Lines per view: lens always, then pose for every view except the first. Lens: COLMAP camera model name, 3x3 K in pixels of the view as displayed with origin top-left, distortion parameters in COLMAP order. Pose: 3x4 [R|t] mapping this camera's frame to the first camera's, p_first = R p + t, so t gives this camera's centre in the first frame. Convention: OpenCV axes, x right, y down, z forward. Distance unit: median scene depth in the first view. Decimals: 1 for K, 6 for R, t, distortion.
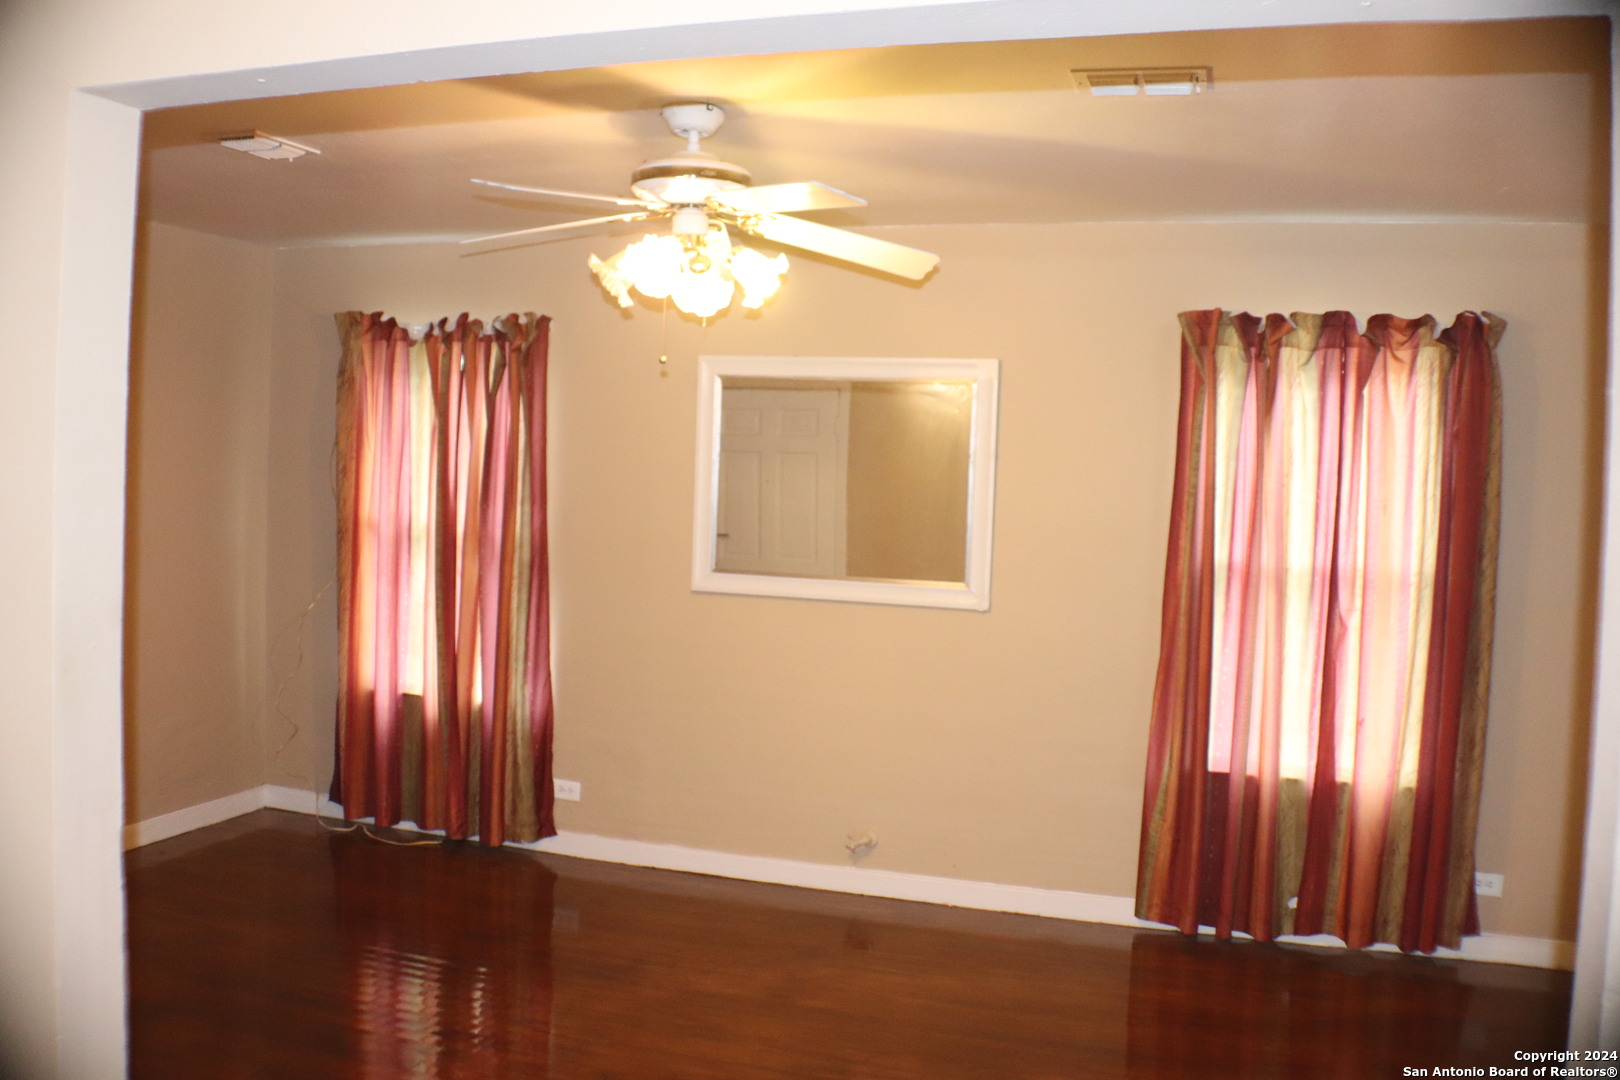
lens RADIAL K [[1406.6, 0, 818.6], [0, 1406.6, 550.7], [0, 0, 1]] dist [-0.156823, 0.018665]
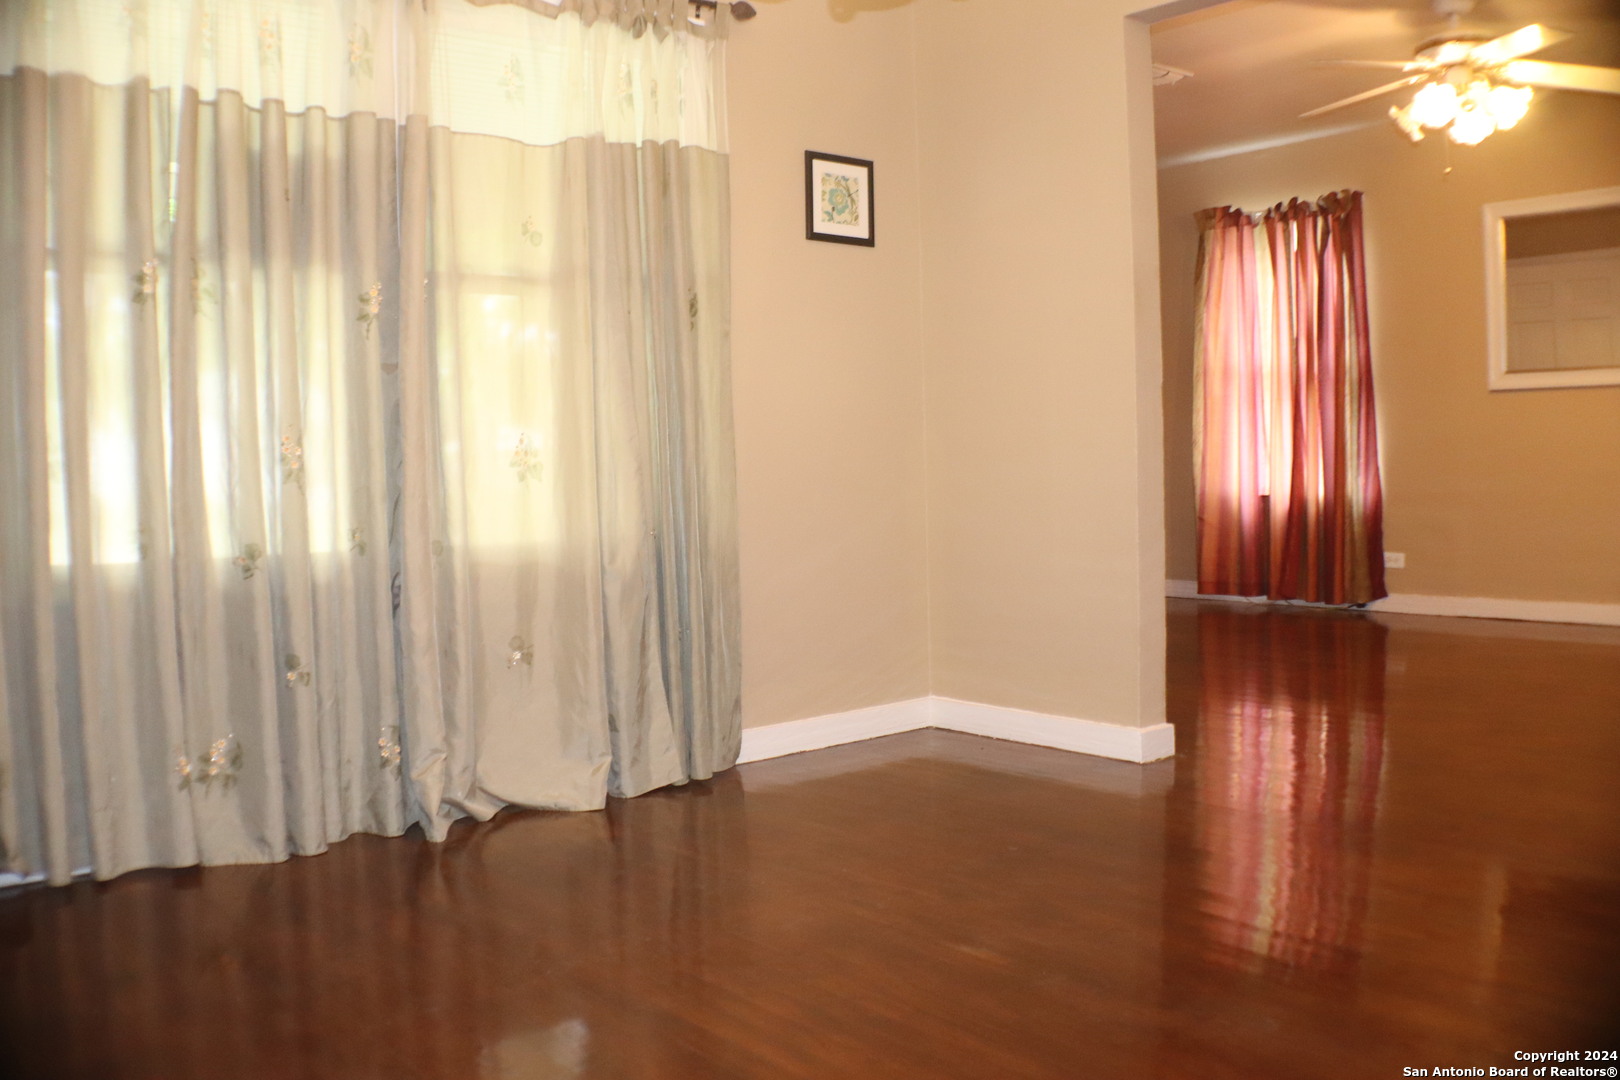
lens RADIAL K [[1406.6, 0, 821.9], [0, 1406.6, 534.4], [0, 0, 1]] dist [-0.156823, 0.018665]
pose [[0.843712, -0.034673, -0.535675, 0.046618], [0.036611, 0.999305, -0.007018, 0.138484], [0.535546, -0.013690, 0.844395, -0.325489]]
